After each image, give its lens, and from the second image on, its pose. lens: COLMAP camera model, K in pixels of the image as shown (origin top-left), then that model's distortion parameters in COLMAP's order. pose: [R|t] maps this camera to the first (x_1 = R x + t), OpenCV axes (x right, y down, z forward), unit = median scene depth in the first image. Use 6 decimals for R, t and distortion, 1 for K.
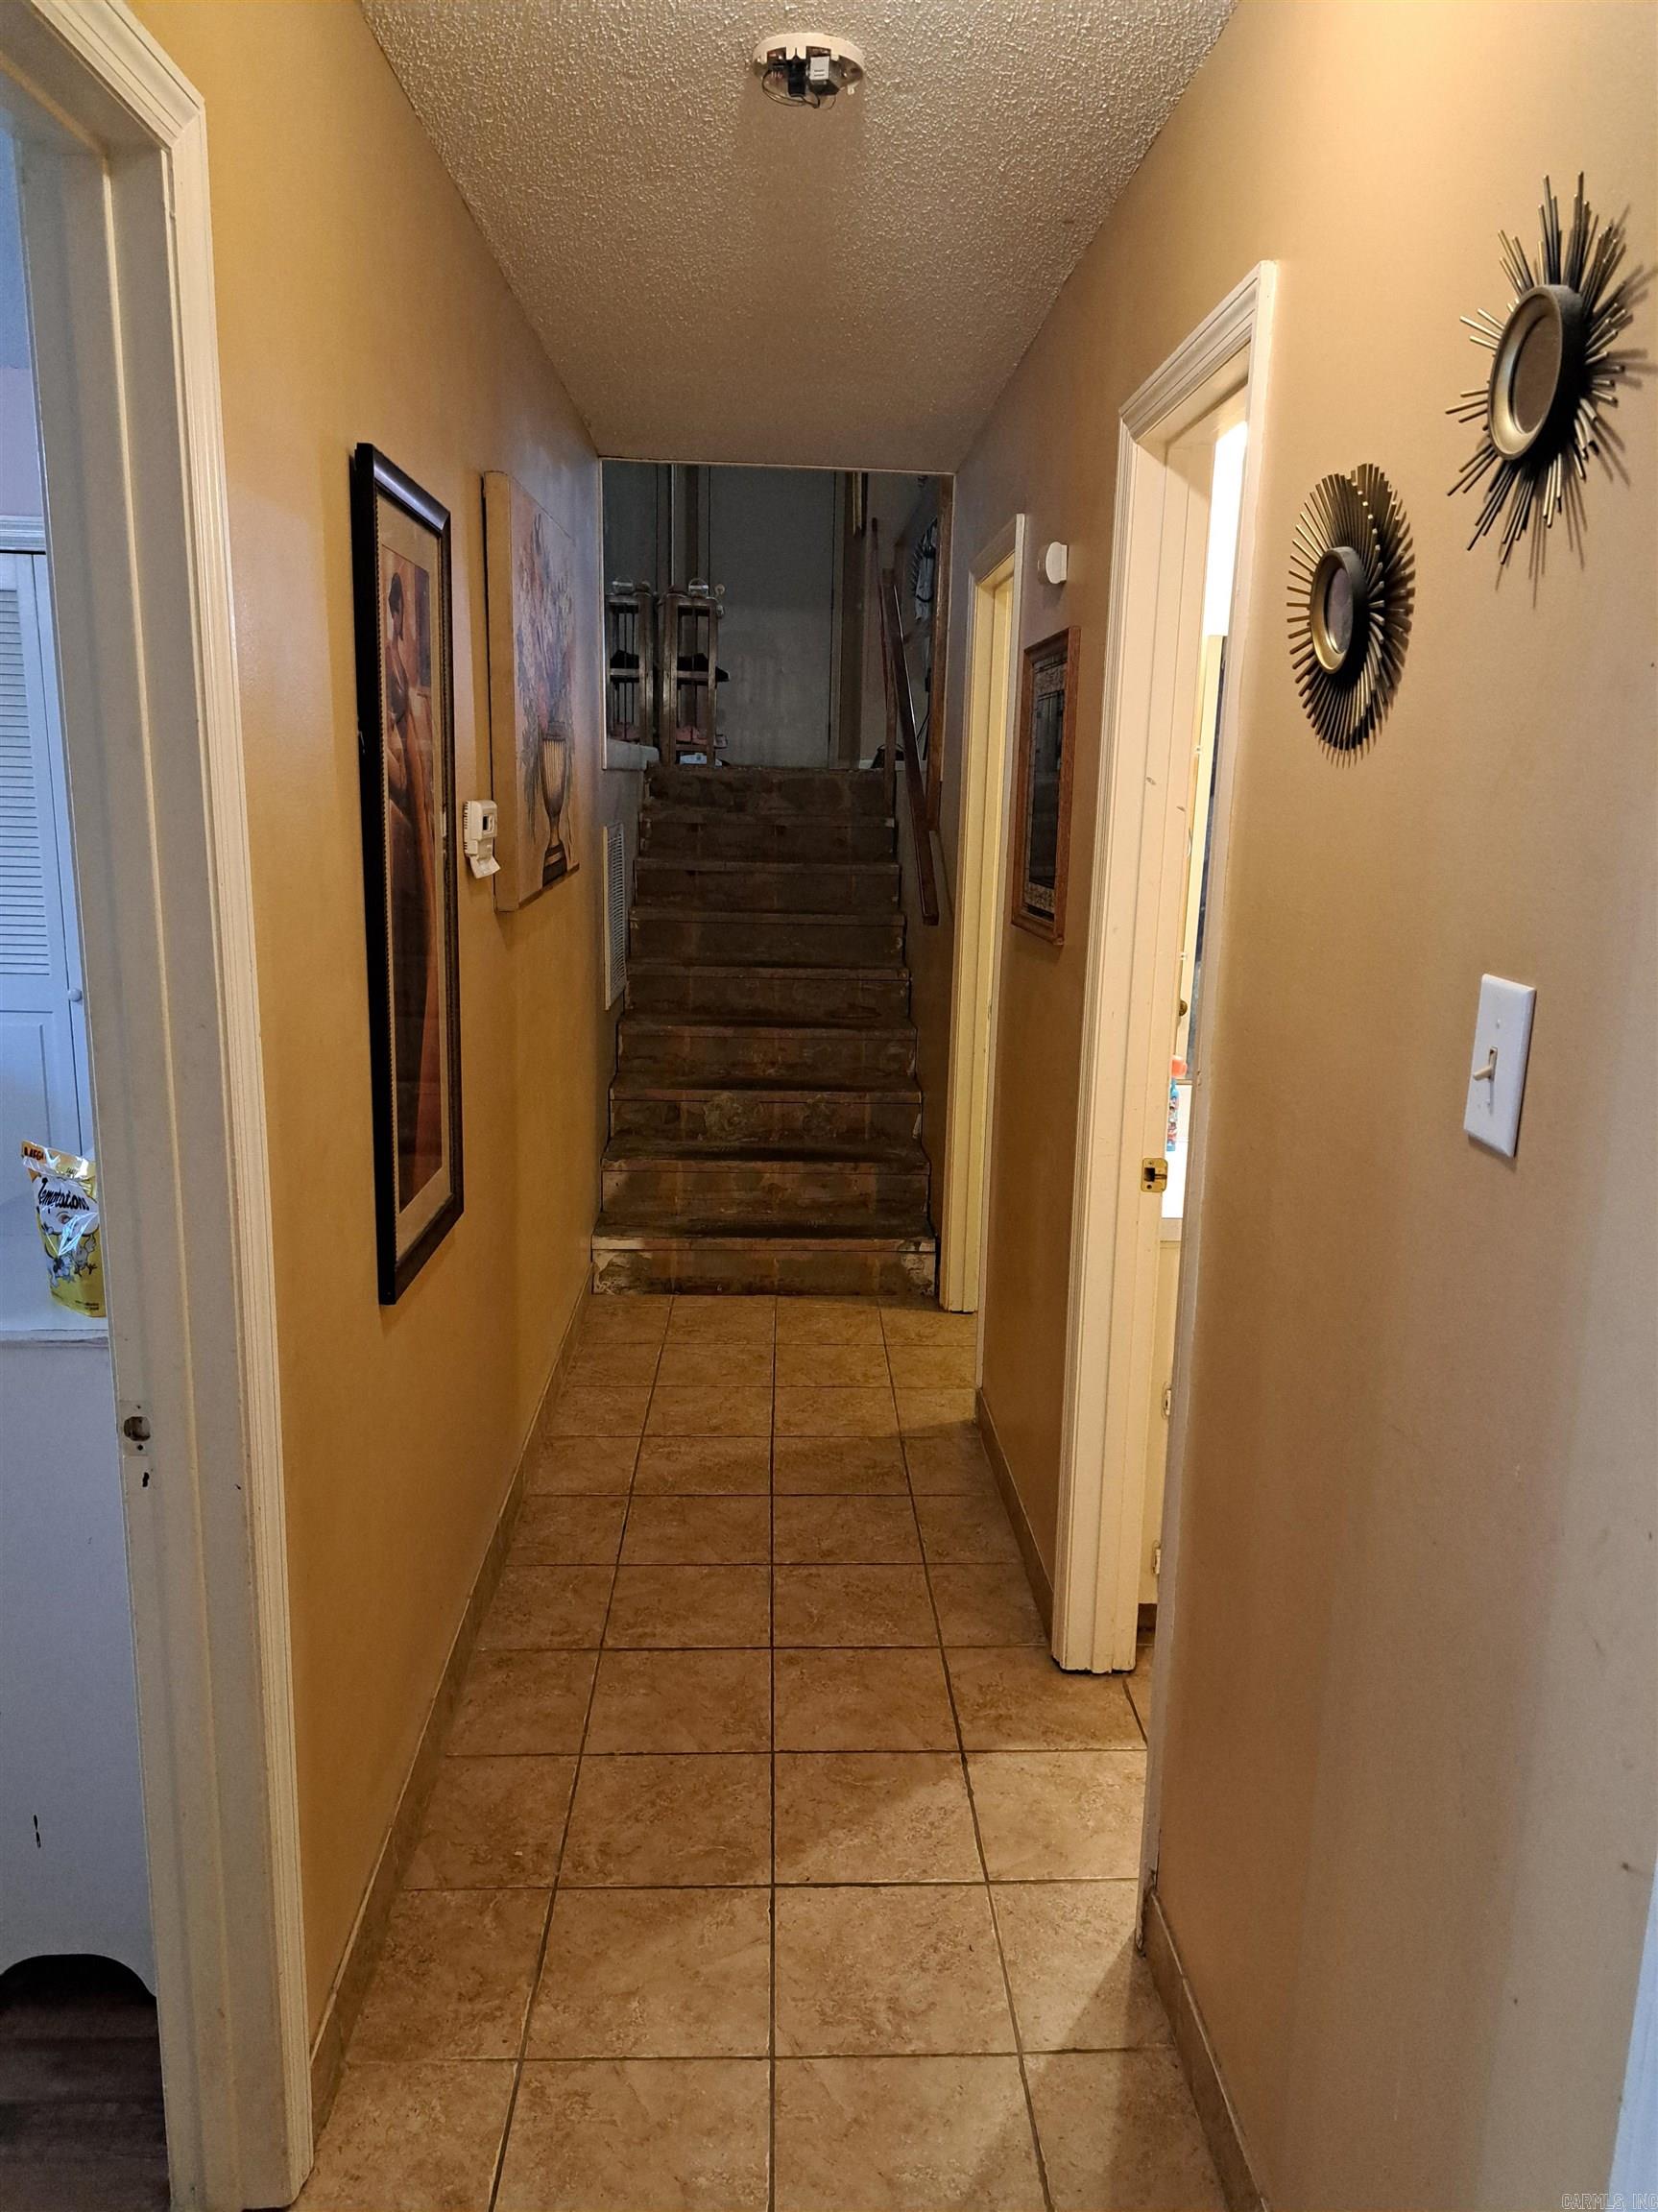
lens RADIAL K [[1615.8, 0, 829.0], [0, 1615.8, 1106.0], [0, 0, 1]] dist [0.239976, -0.000719]
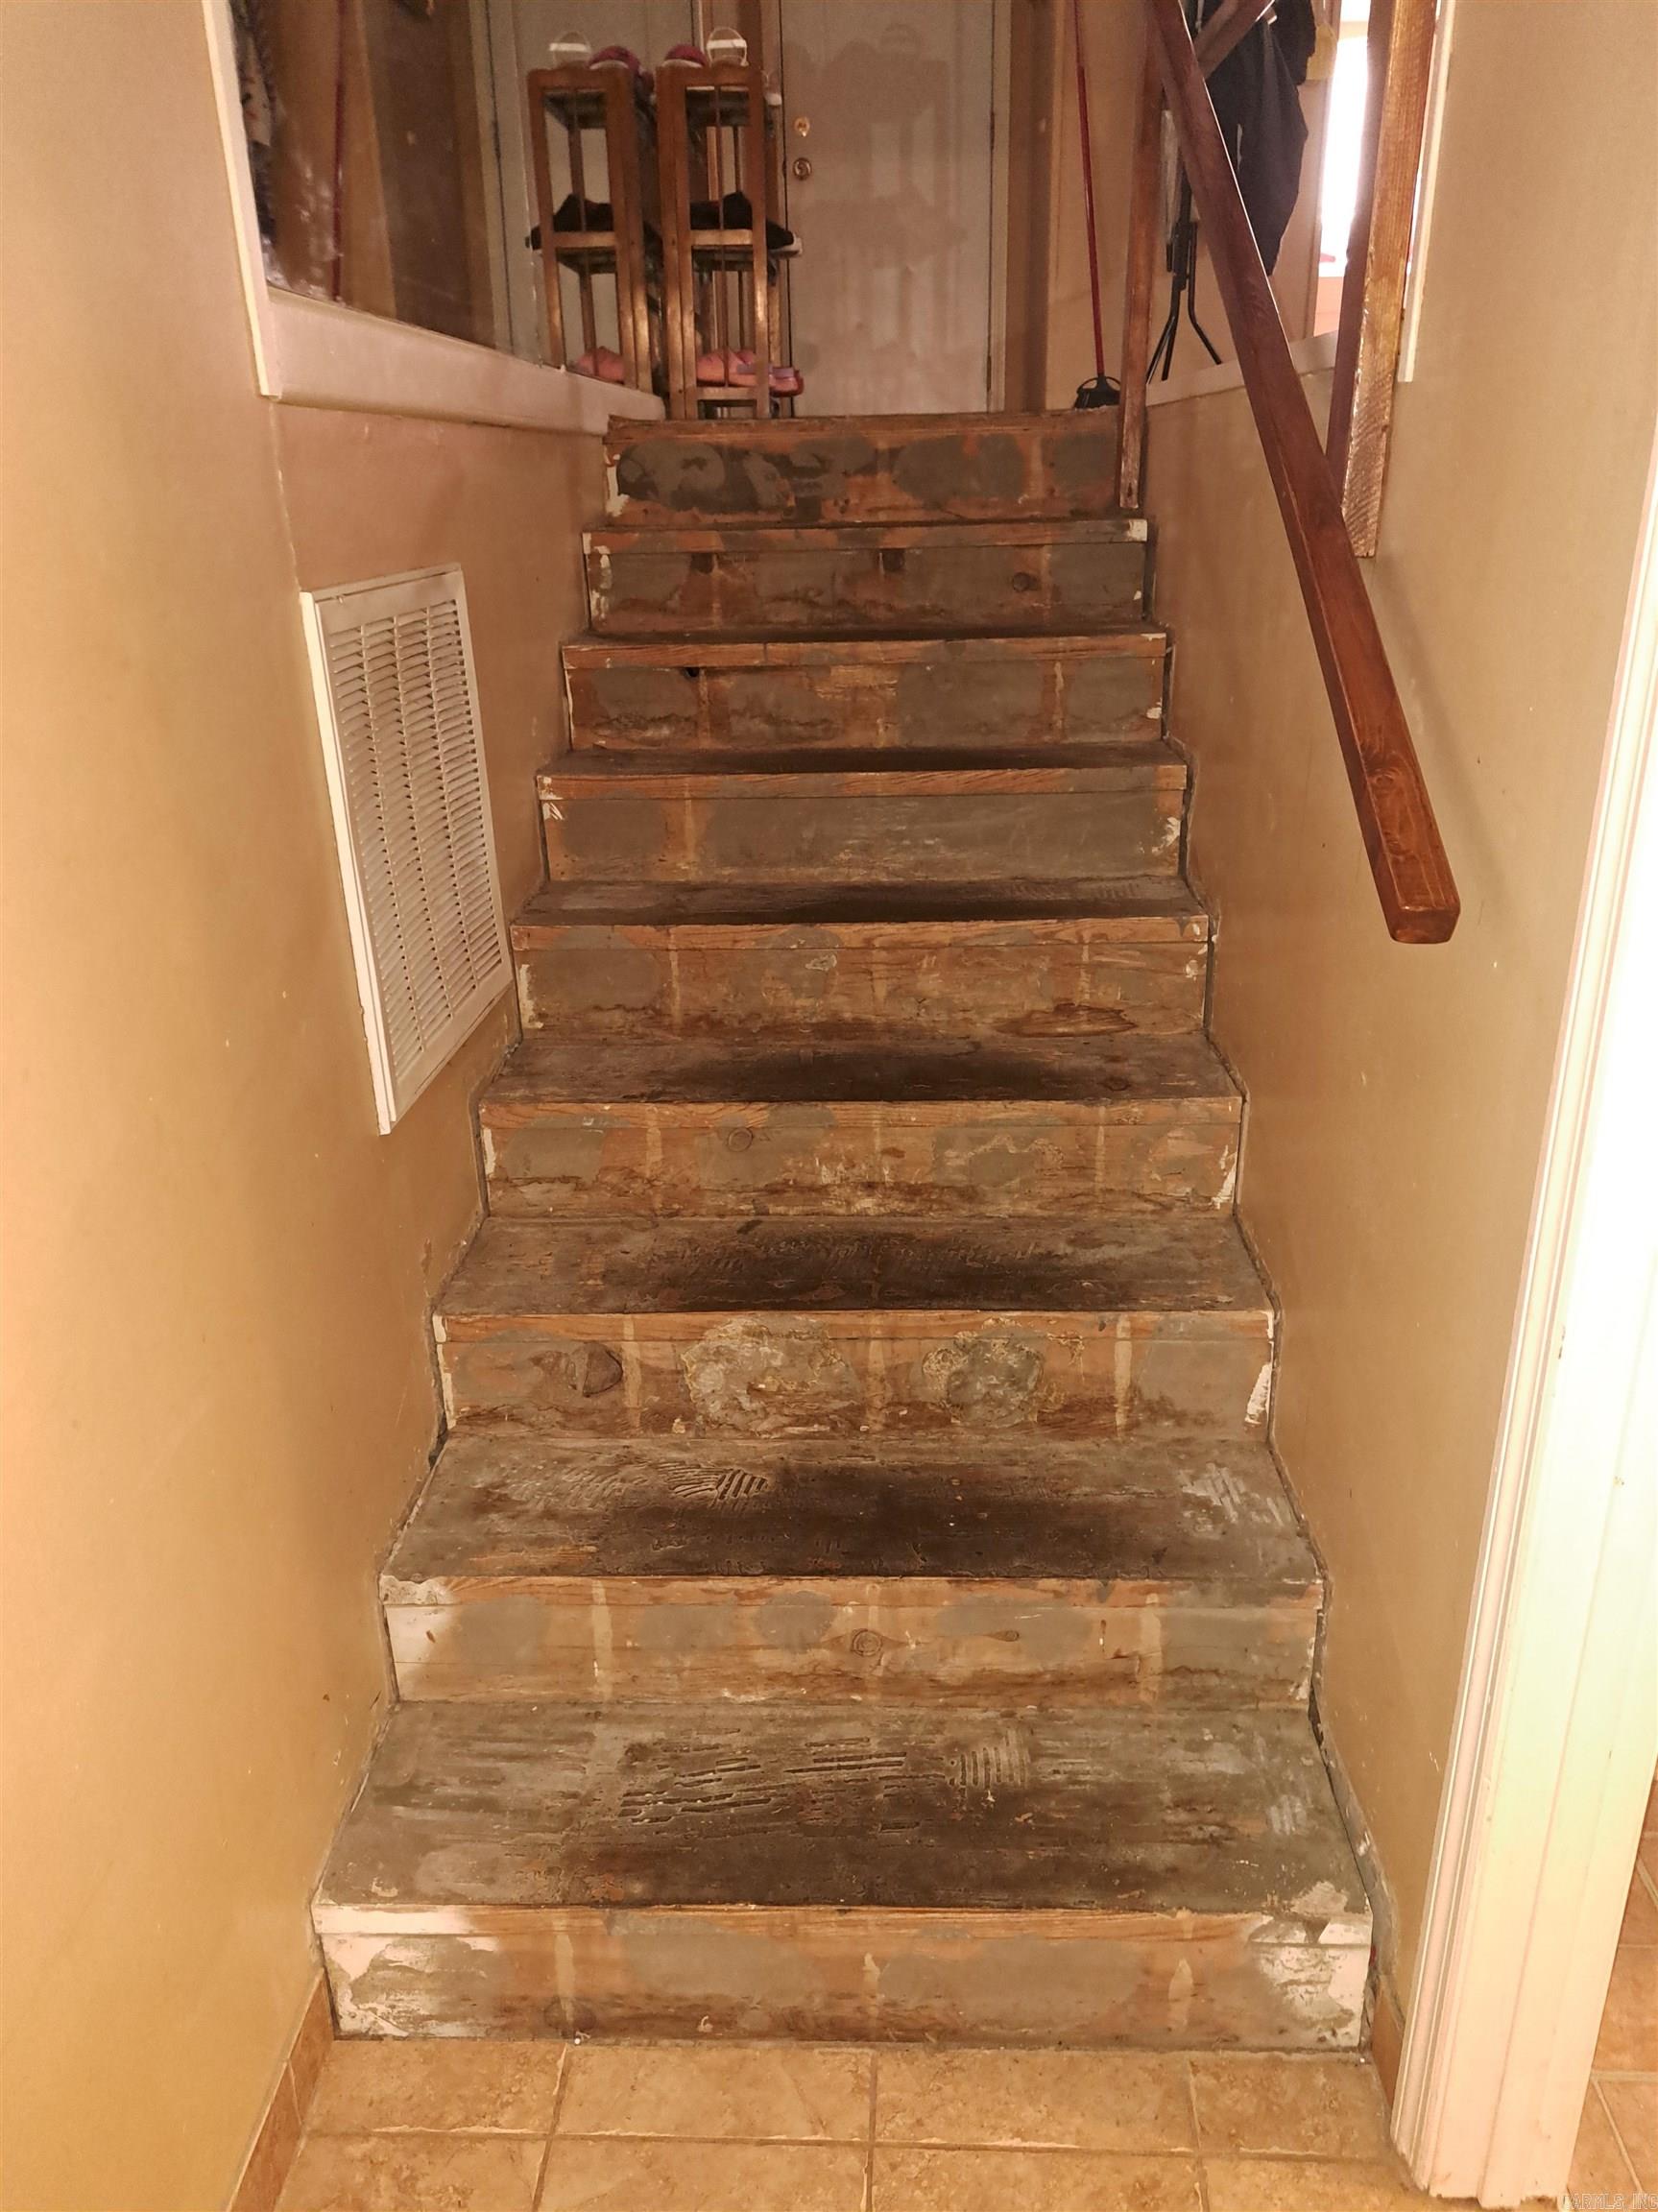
lens RADIAL K [[1572.1, 0, 829.0], [0, 1572.1, 1106.0], [0, 0, 1]] dist [0.064252, -0.001704]
pose [[0.994960, -0.012121, -0.099542, -0.006122], [0.030082, 0.983027, 0.180979, -0.116780], [0.095658, -0.183061, 0.978437, 0.628435]]
